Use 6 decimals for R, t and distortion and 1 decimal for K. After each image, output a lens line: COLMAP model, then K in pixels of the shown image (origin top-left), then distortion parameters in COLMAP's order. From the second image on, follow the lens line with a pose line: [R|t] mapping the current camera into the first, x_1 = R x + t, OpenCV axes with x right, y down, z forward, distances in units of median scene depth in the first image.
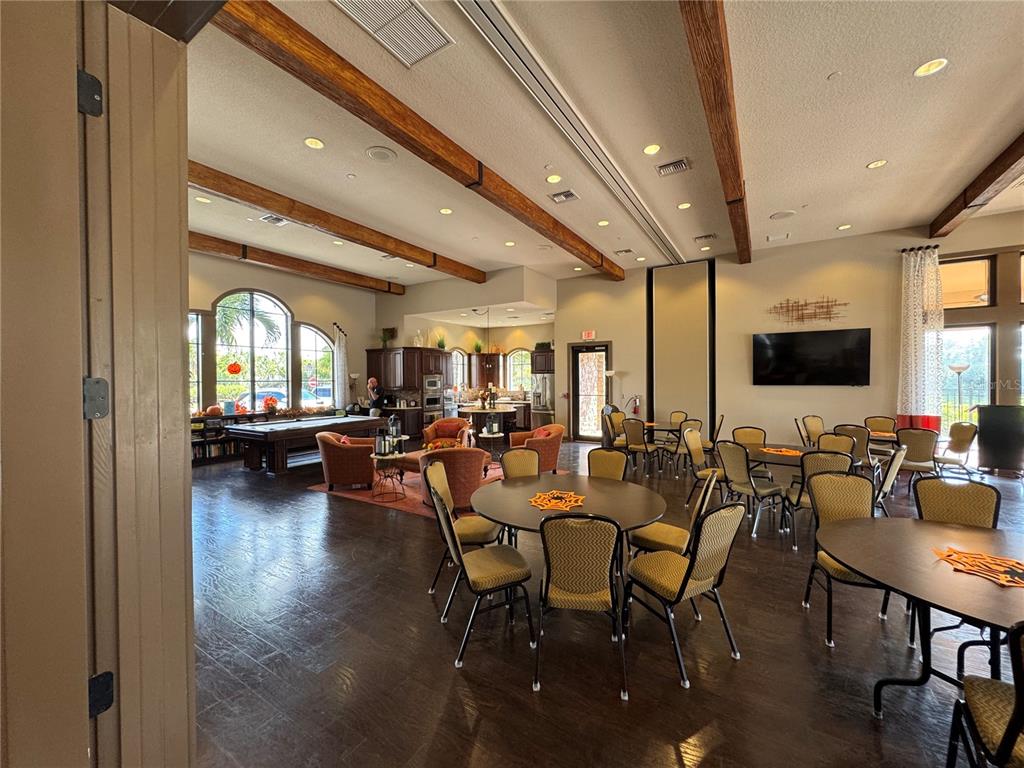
lens RADIAL K [[410.7, 0, 513.3], [0, 410.7, 382.9], [0, 0, 1]] dist [-0.001735, -0.000010]
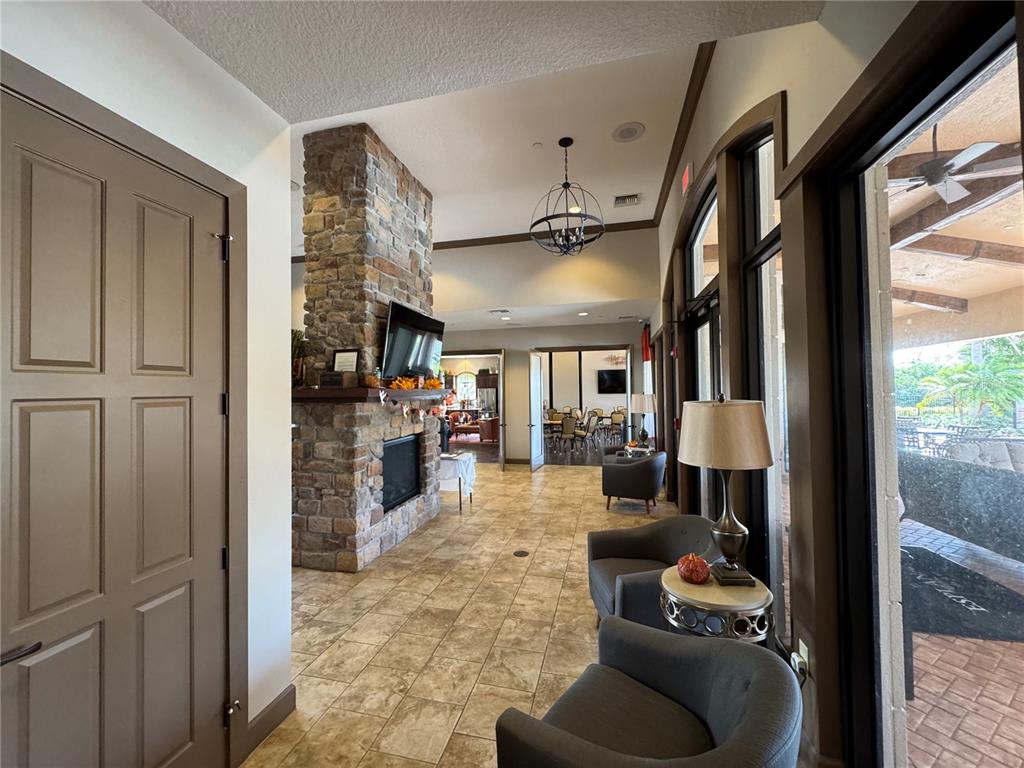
lens RADIAL K [[410.7, 0, 511.4], [0, 410.7, 384.7], [0, 0, 1]] dist [-0.001735, -0.000010]
pose [[0.951640, -0.003590, 0.307195, -0.481174], [0.009897, 0.999771, -0.018975, -0.008732], [-0.307056, 0.021098, 0.951457, -0.864379]]
